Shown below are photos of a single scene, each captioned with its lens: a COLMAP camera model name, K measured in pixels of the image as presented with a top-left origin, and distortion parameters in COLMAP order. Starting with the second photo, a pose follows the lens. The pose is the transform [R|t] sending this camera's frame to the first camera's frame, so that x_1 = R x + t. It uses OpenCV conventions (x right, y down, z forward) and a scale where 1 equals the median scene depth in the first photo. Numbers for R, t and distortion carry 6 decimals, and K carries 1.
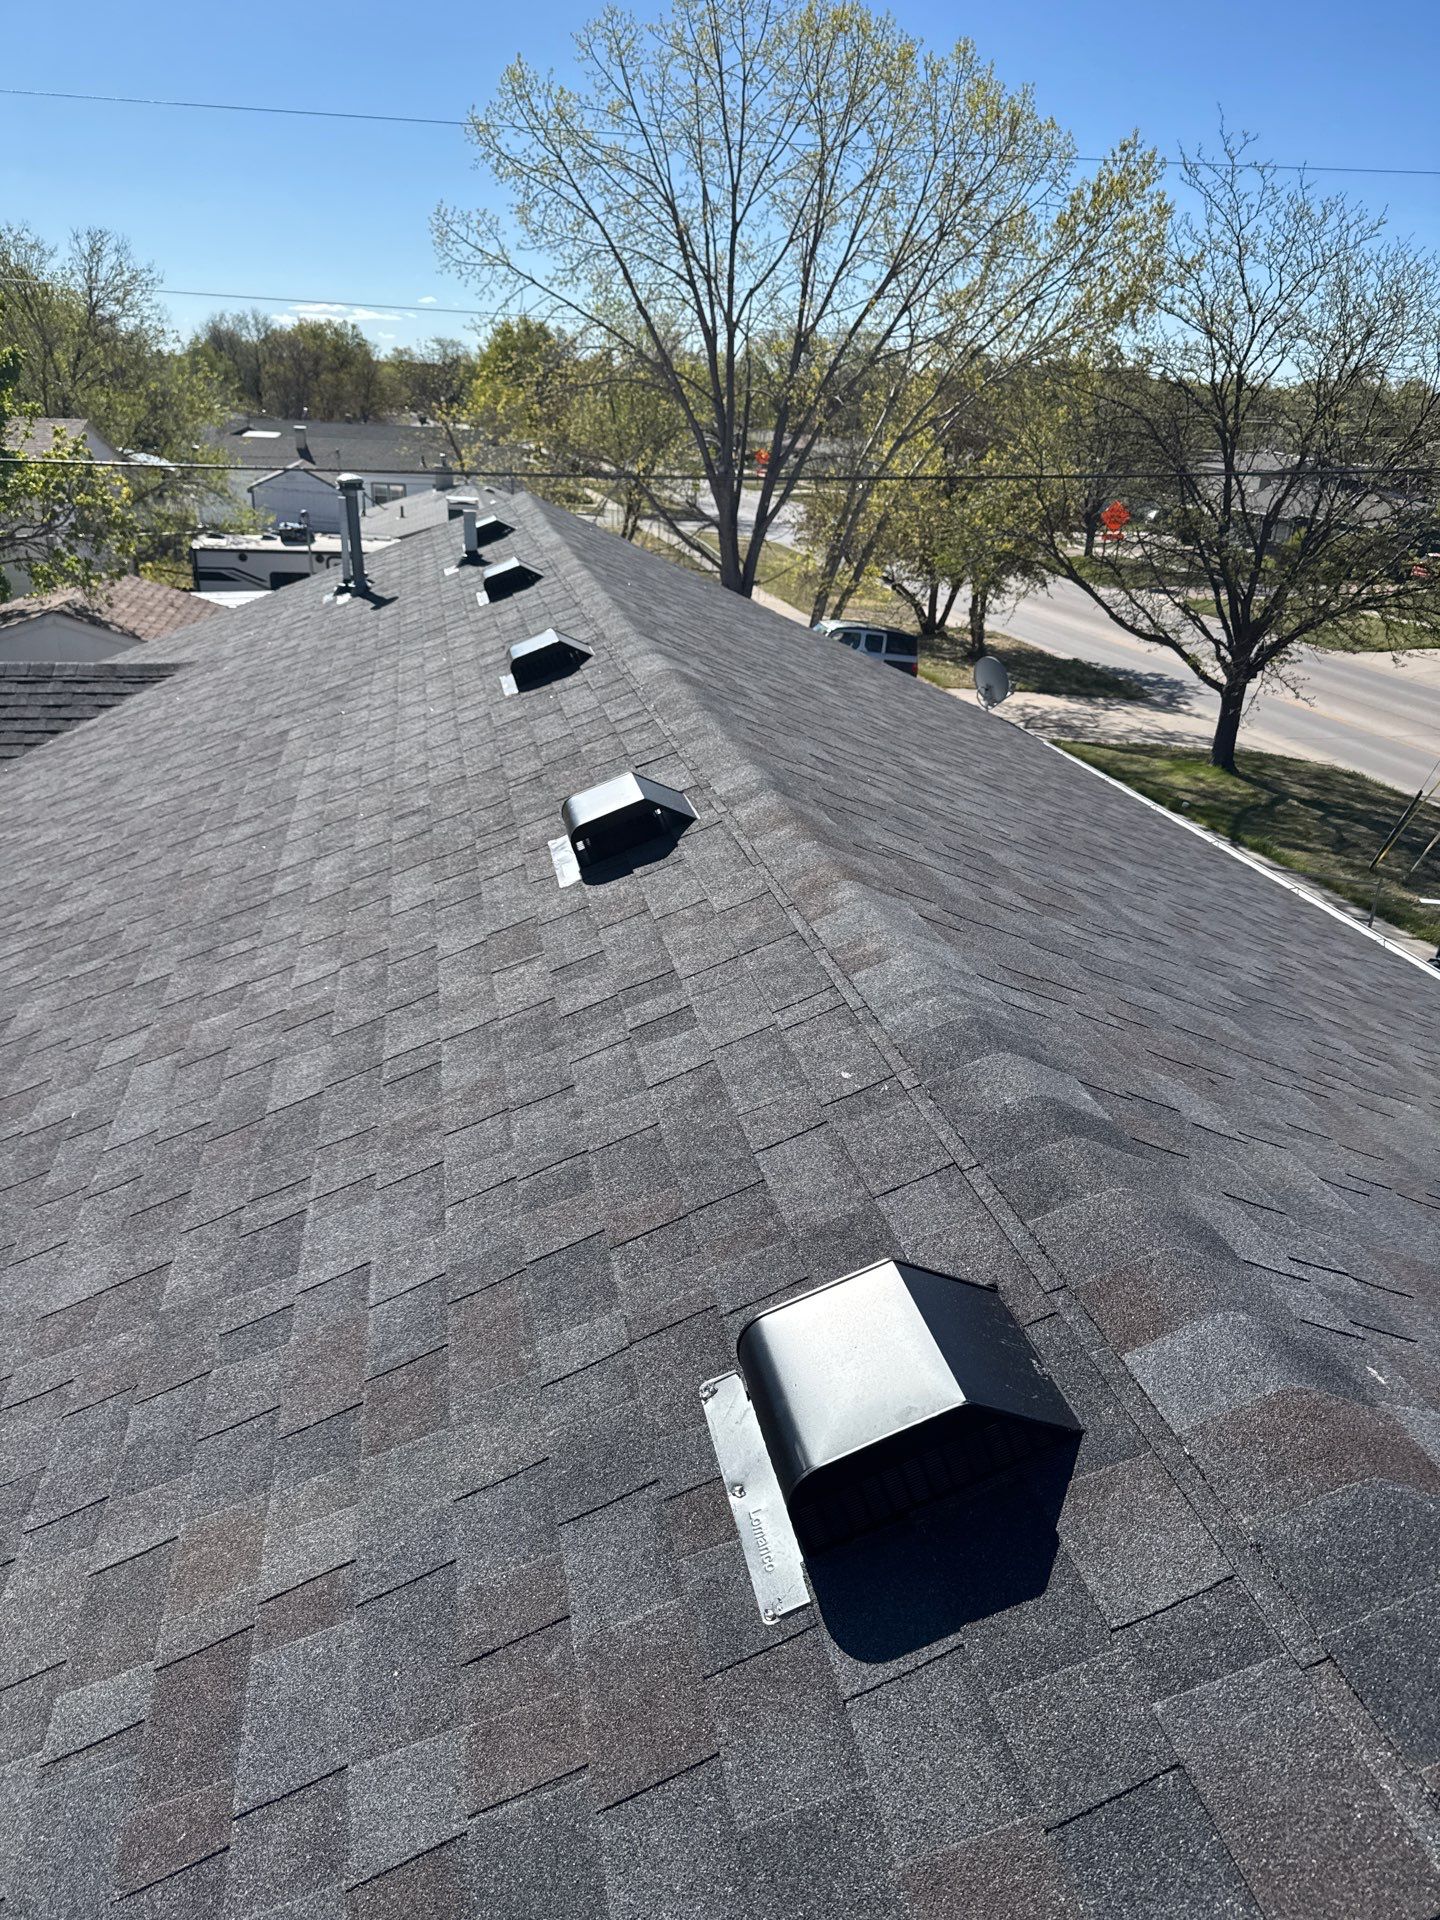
lens RADIAL K [[1341.8, 0, 719.0], [0, 1341.8, 977.2], [0, 0, 1]] dist [0.125836, -0.166653]
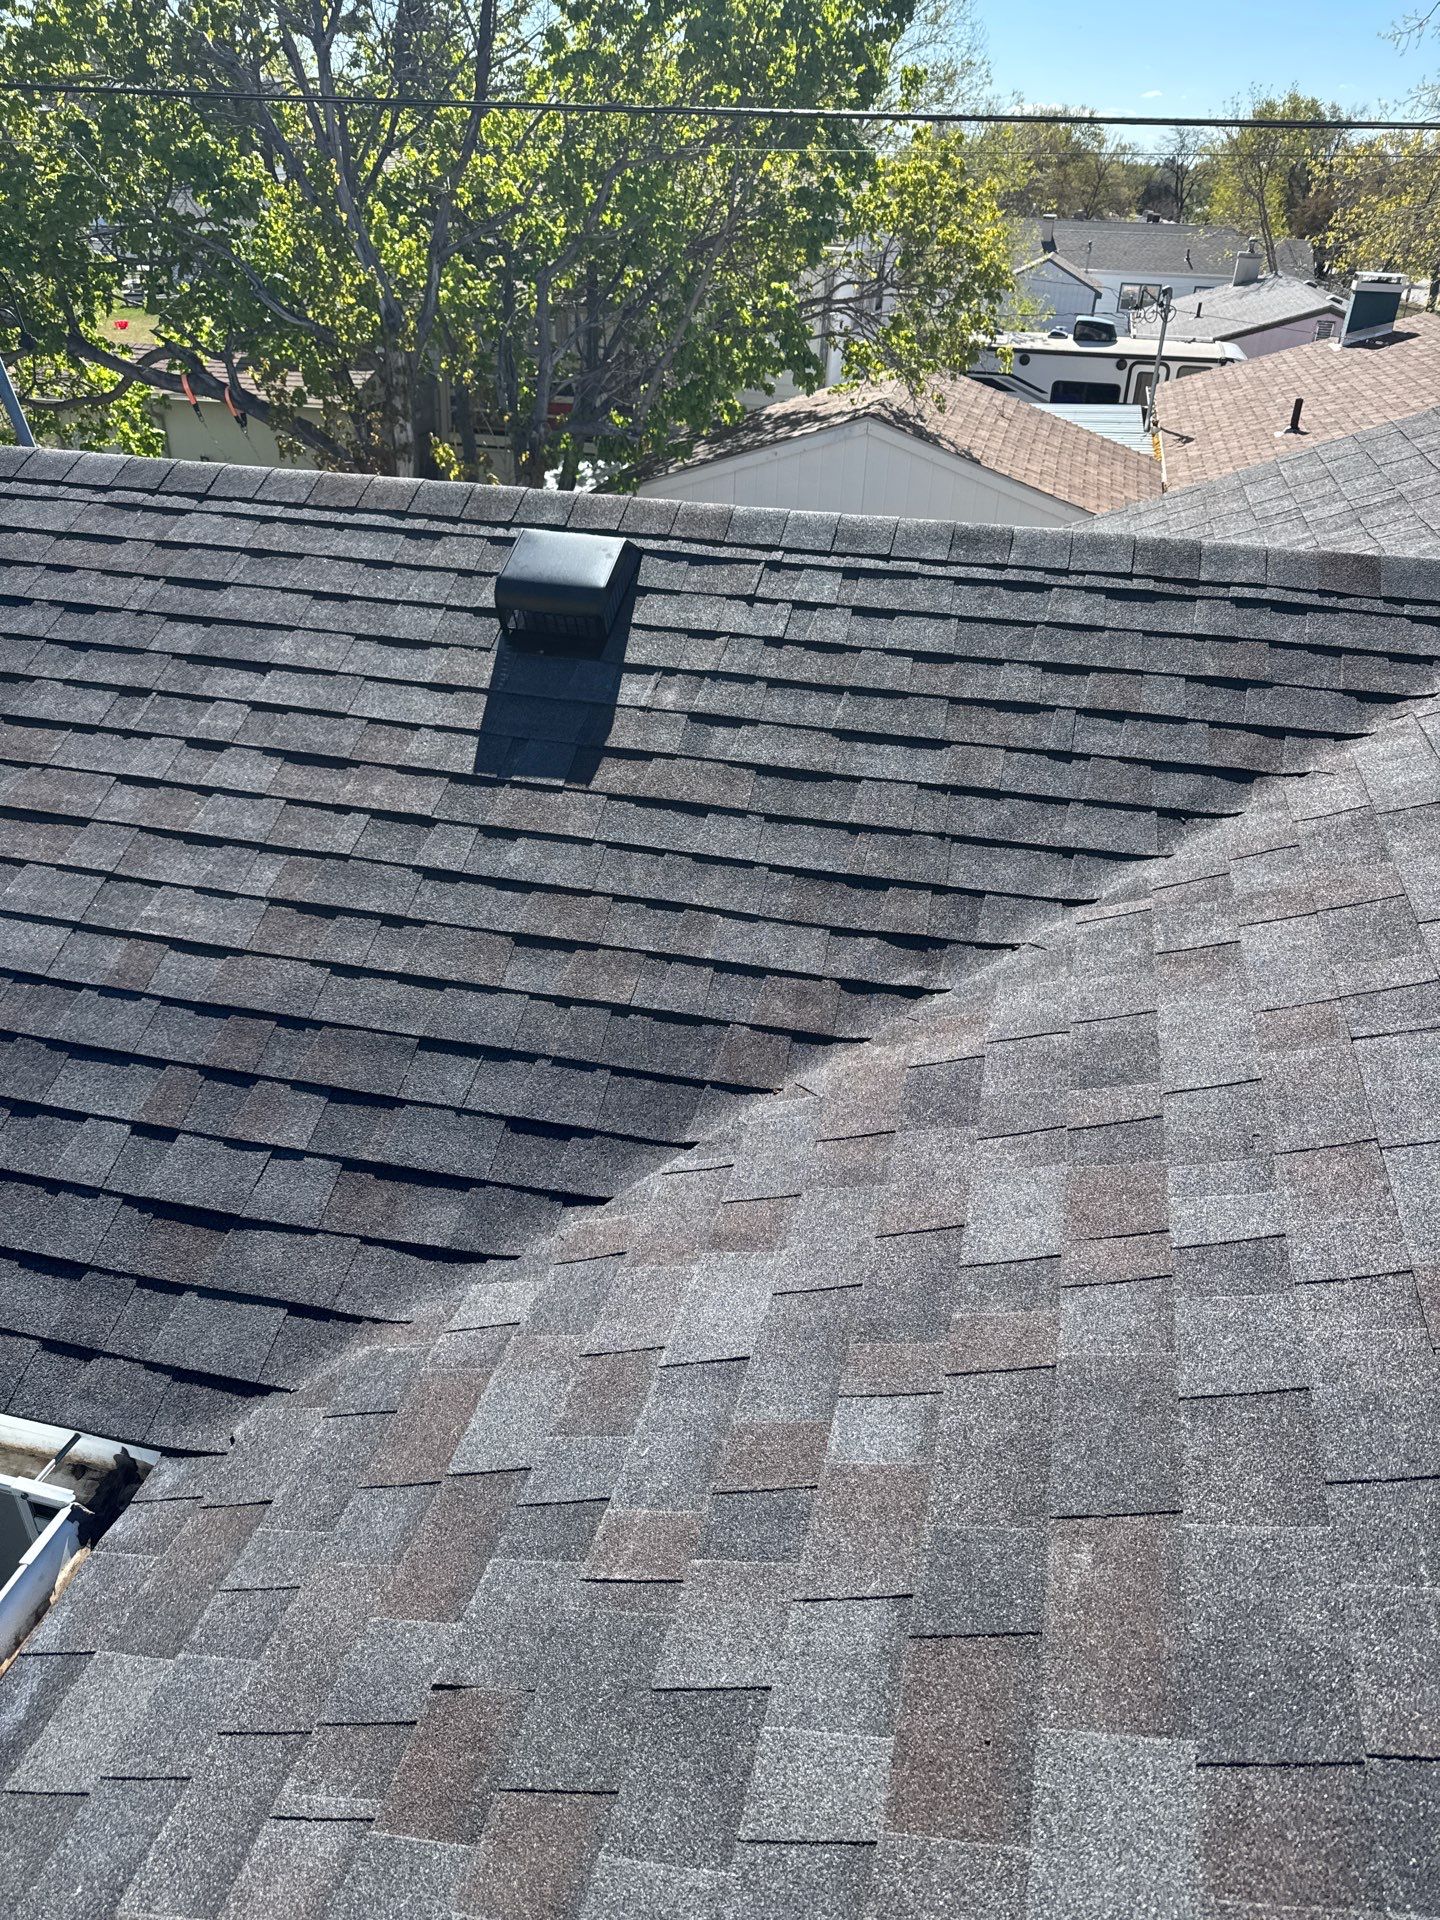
lens RADIAL K [[1371.2, 0, 720.0], [0, 1371.2, 960.0], [0, 0, 1]] dist [0.161515, -0.312506]
pose [[0.901345, 0.202577, -0.382805, -0.283516], [-0.166352, 0.978001, 0.125860, -0.097113], [0.399880, -0.049763, 0.915216, 0.404621]]
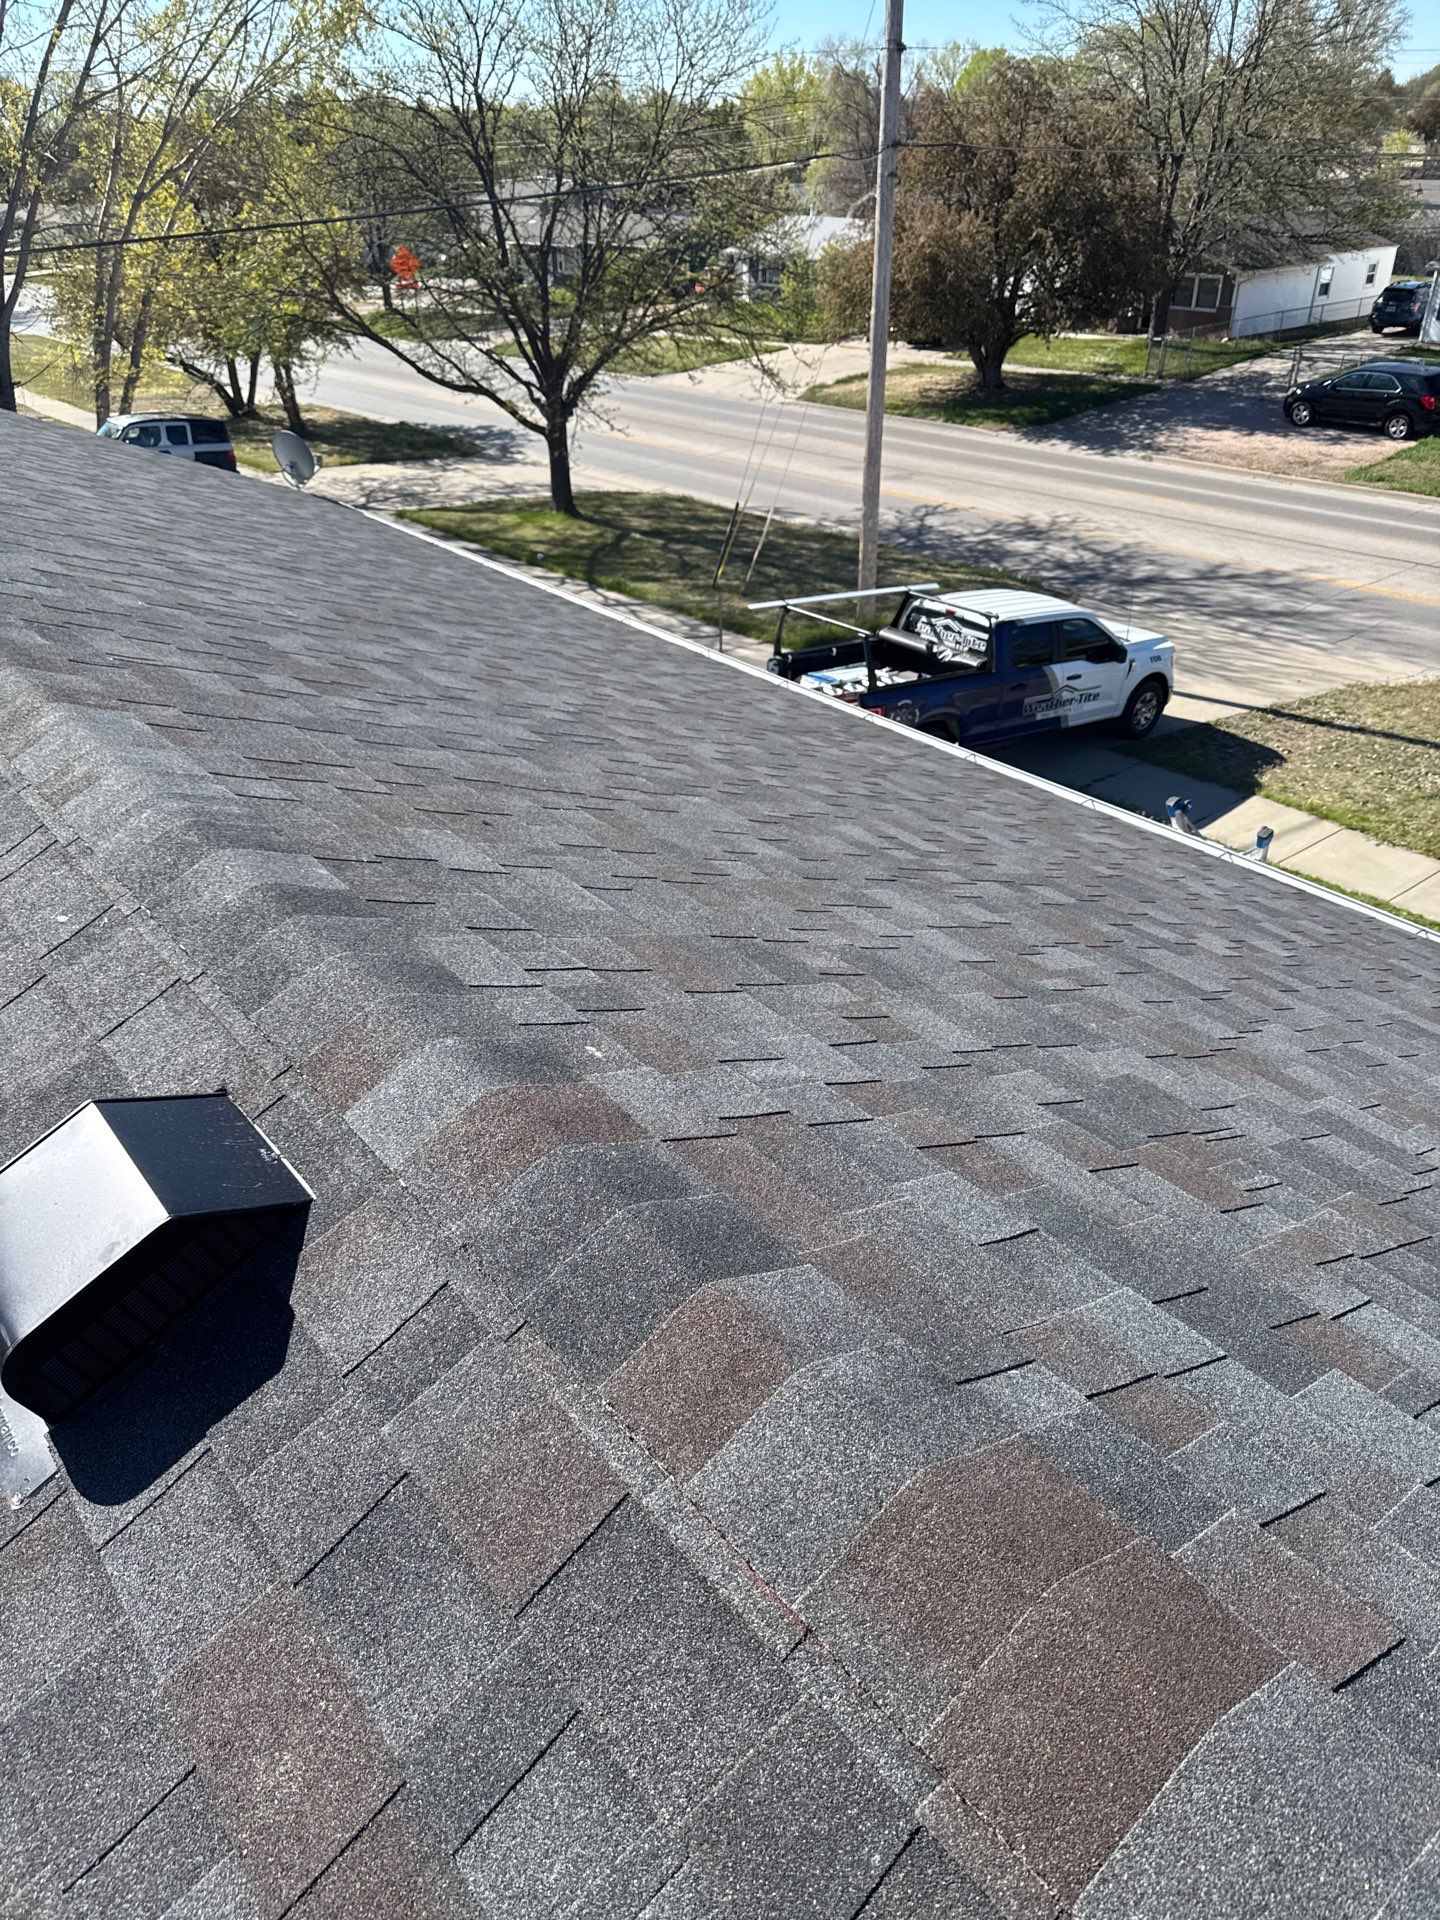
lens RADIAL K [[1389.5, 0, 713.9], [0, 1389.5, 952.7], [0, 0, 1]] dist [0.018797, -0.013782]
pose [[0.898371, -0.279299, 0.339002, 0.033423], [0.234058, 0.957492, 0.168601, 0.008239], [-0.371681, -0.072120, 0.925555, -0.003819]]
